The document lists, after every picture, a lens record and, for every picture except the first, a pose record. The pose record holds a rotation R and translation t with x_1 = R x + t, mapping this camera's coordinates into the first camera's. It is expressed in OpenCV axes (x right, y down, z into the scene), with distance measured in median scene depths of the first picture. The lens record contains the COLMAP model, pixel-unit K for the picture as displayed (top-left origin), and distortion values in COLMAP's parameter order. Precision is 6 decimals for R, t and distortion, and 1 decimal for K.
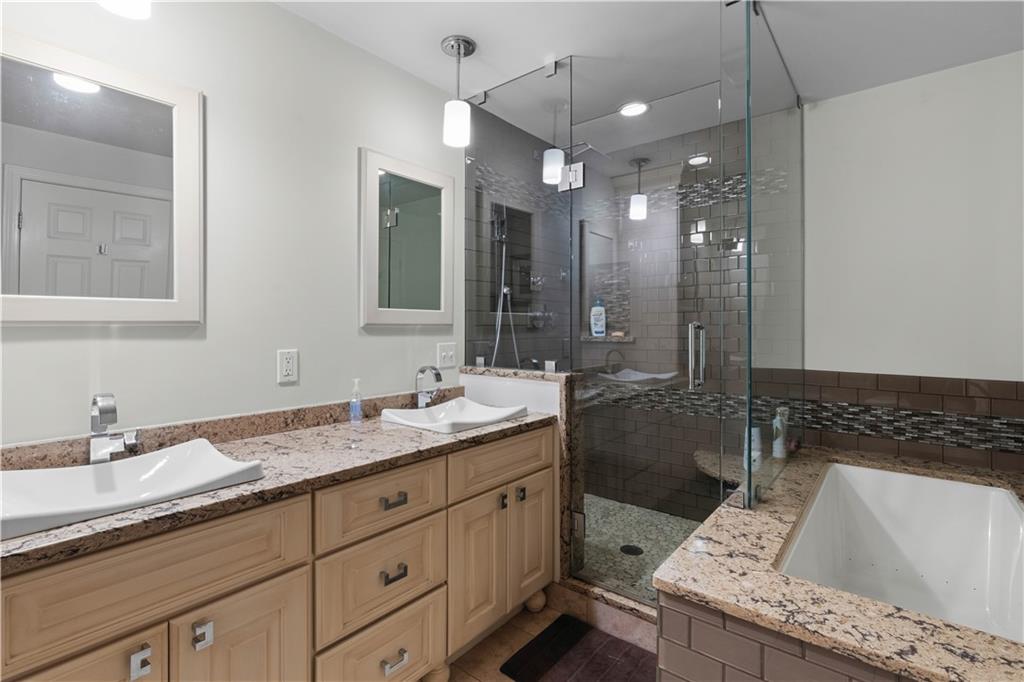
lens RADIAL K [[466.8, 0, 505.7], [0, 466.8, 324.2], [0, 0, 1]] dist [-0.004474, -0.000126]
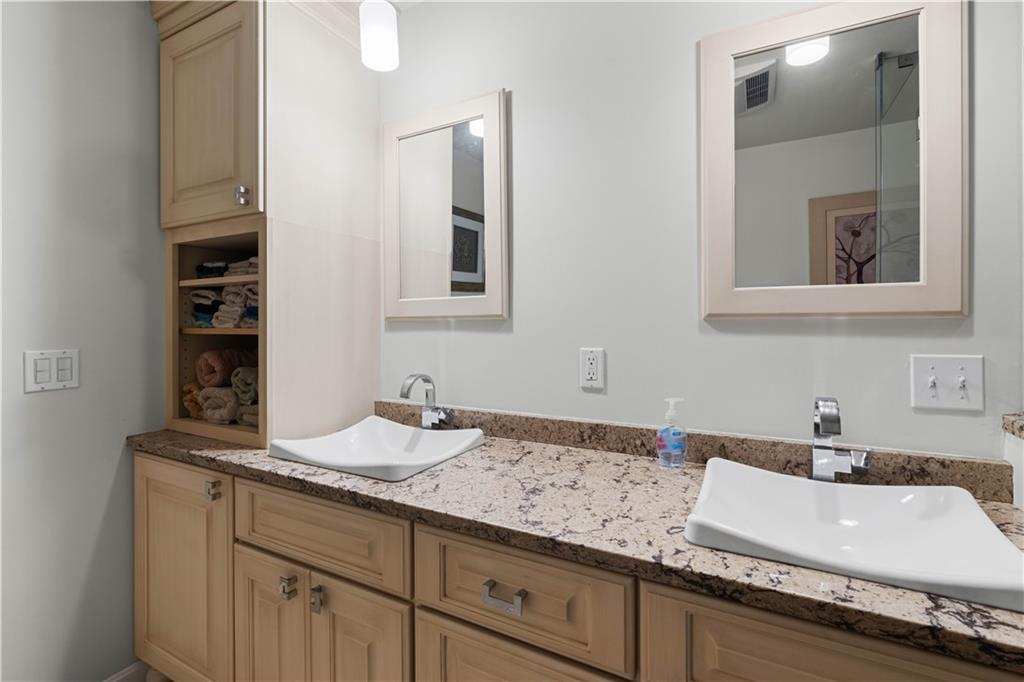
lens RADIAL K [[466.8, 0, 505.7], [0, 466.8, 324.2], [0, 0, 1]] dist [-0.004474, -0.000126]
pose [[0.196613, 0.005924, -0.980463, 0.305300], [0.012860, 0.999880, 0.008620, 0.004713], [0.980397, -0.014303, 0.196513, 0.715991]]
